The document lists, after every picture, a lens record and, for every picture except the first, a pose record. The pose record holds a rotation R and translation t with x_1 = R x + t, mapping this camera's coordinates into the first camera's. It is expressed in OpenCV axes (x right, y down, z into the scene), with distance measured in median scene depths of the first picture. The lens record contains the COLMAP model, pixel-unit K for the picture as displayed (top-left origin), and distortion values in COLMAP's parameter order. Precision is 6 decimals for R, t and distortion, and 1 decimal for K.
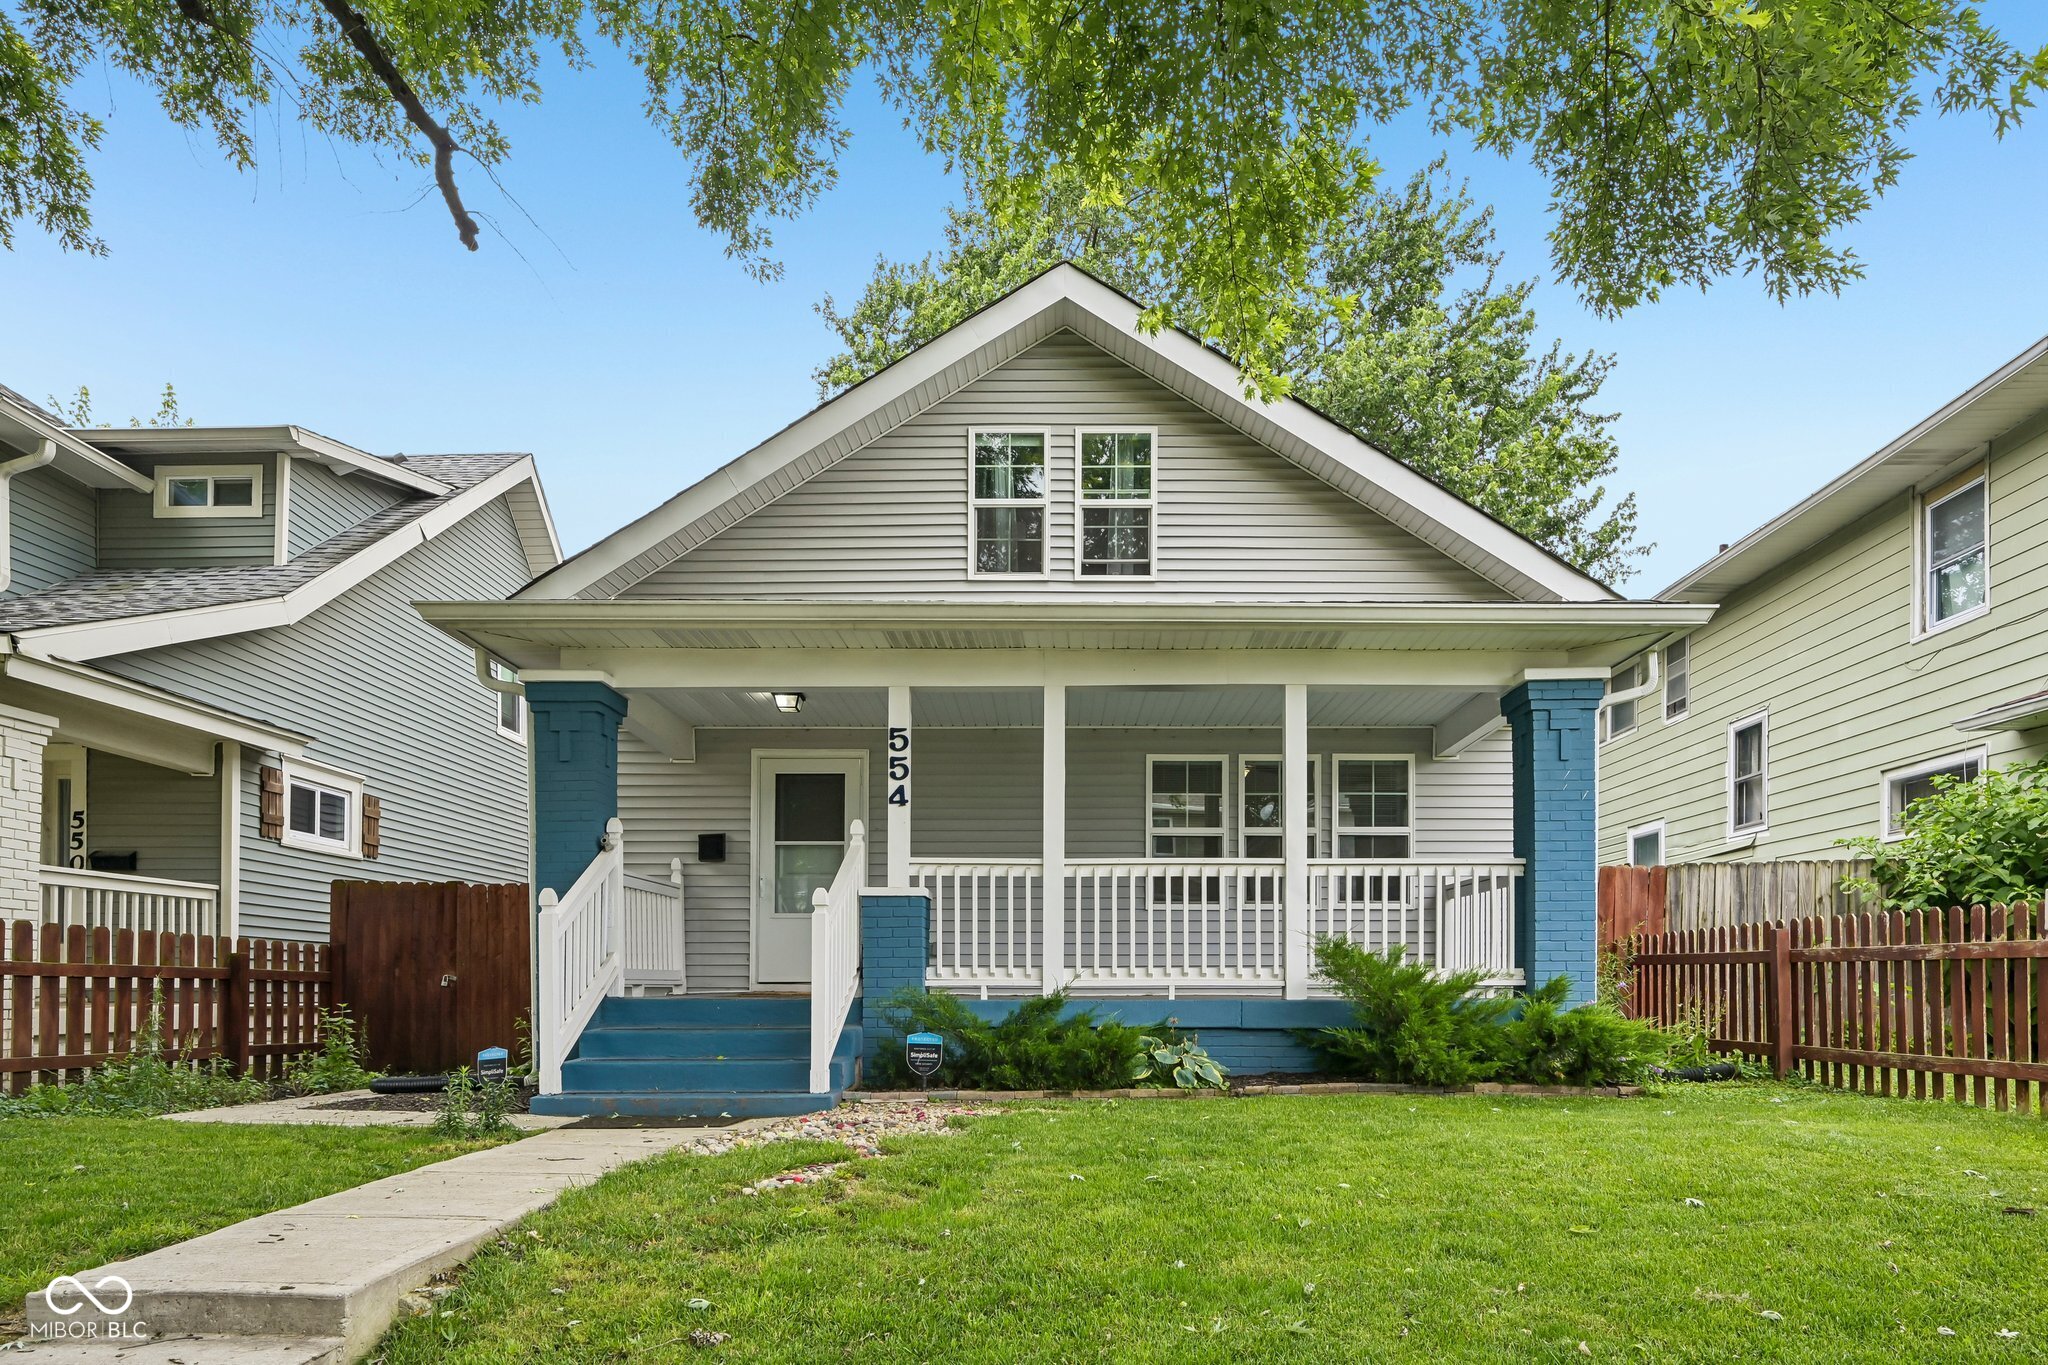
lens RADIAL K [[1193.9, 0, 1022.5], [0, 1193.9, 980.5], [0, 0, 1]] dist [-0.002324, -0.003739]
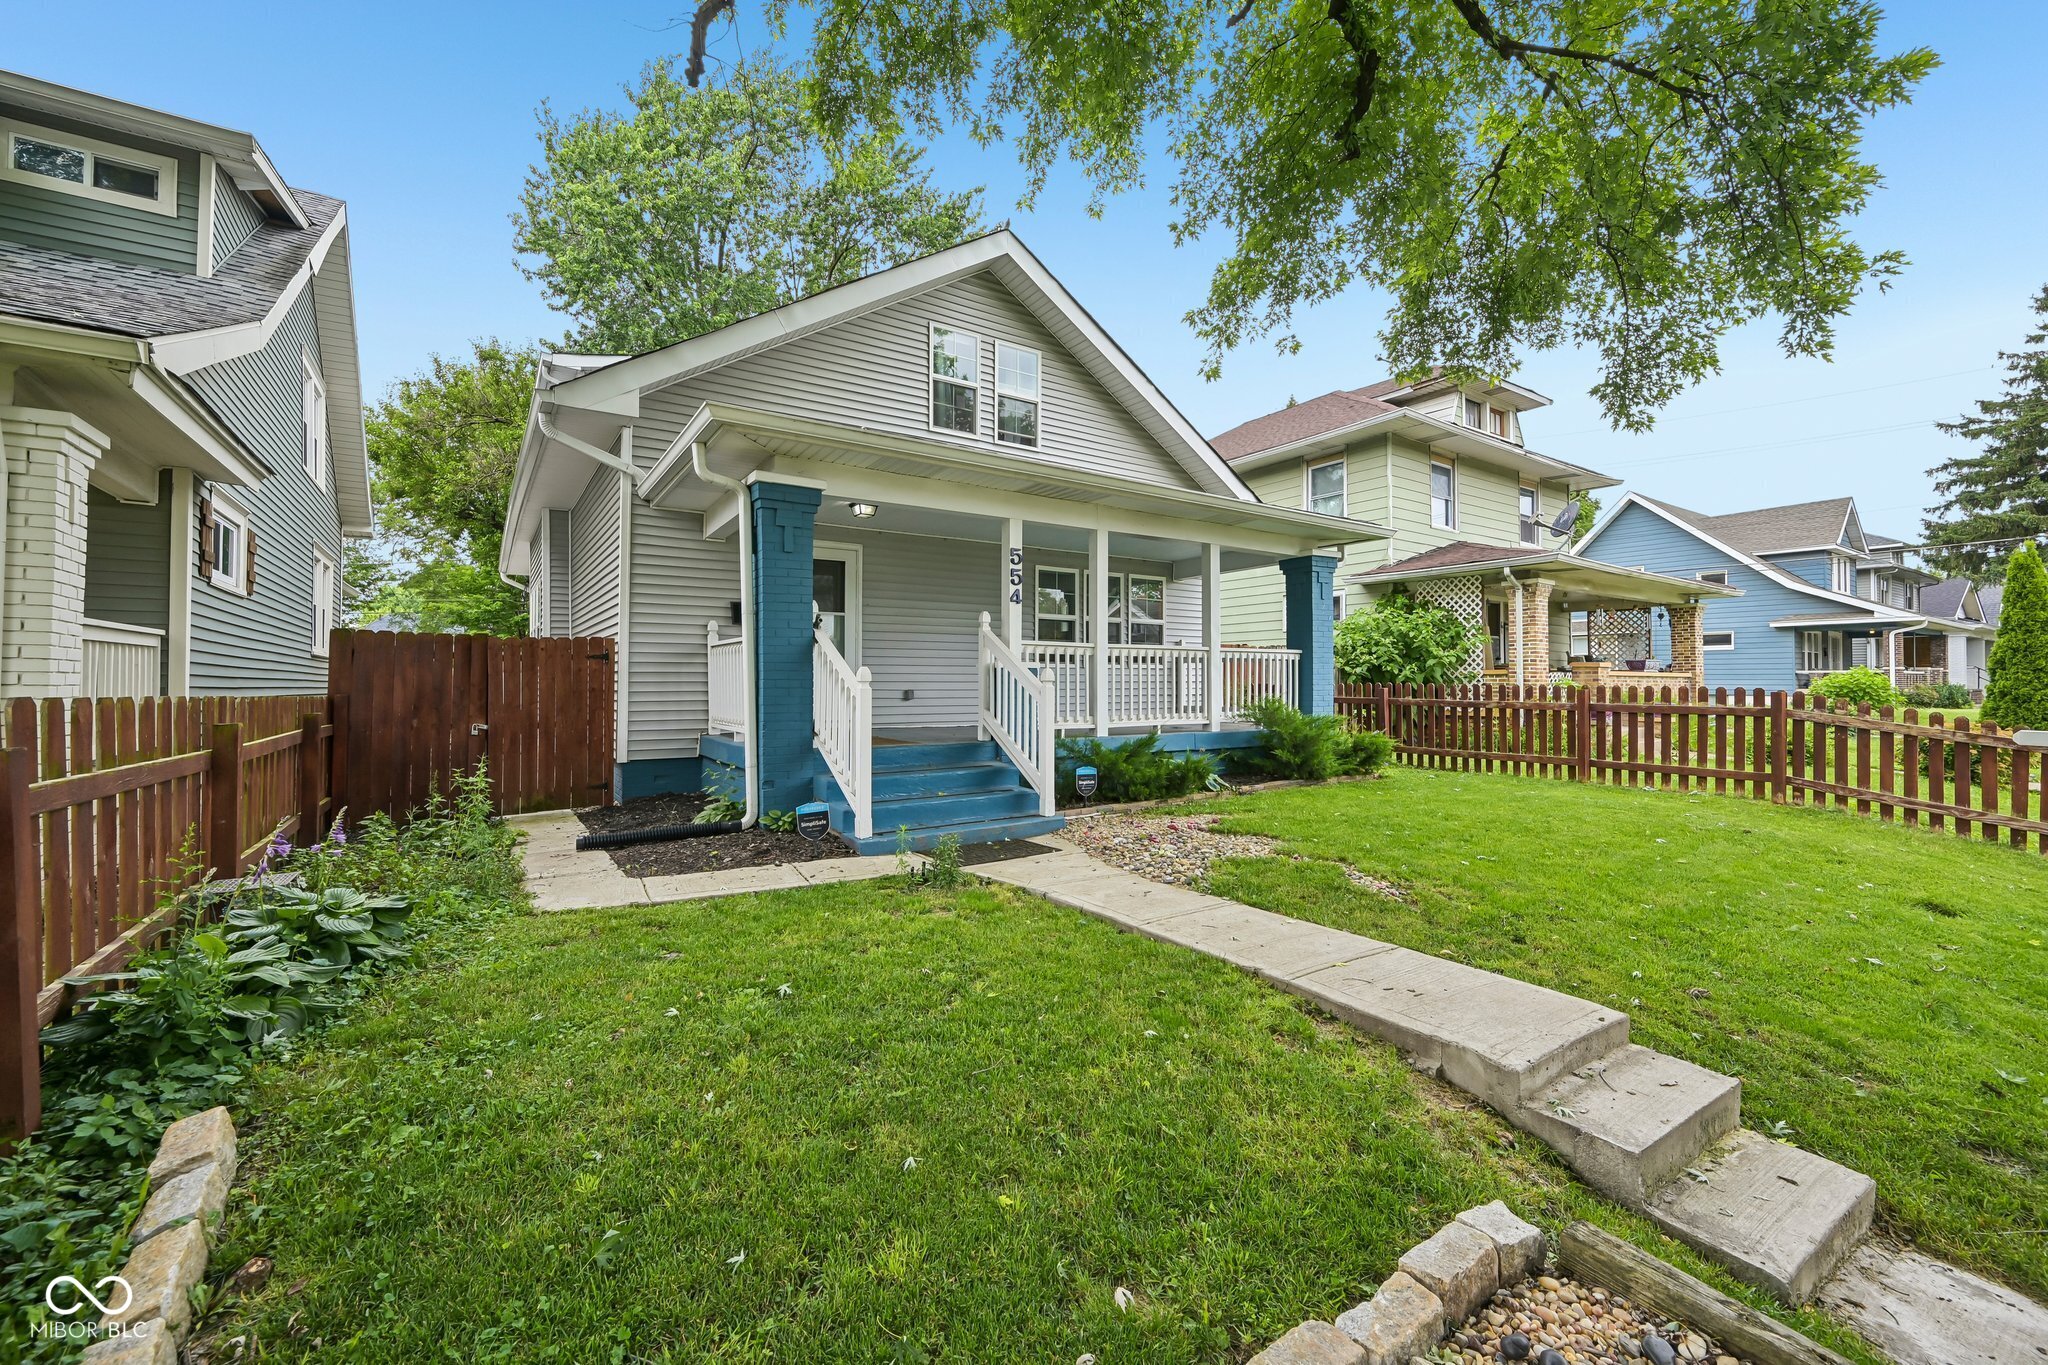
lens RADIAL K [[816.5, 0, 1001.4], [0, 816.5, 673.3], [0, 0, 1]] dist [-0.005147, -0.000528]
pose [[0.831105, 0.003865, 0.556102, -0.554569], [0.000429, 0.999971, -0.007592, -0.048159], [-0.556116, 0.006548, 0.831079, 0.177367]]
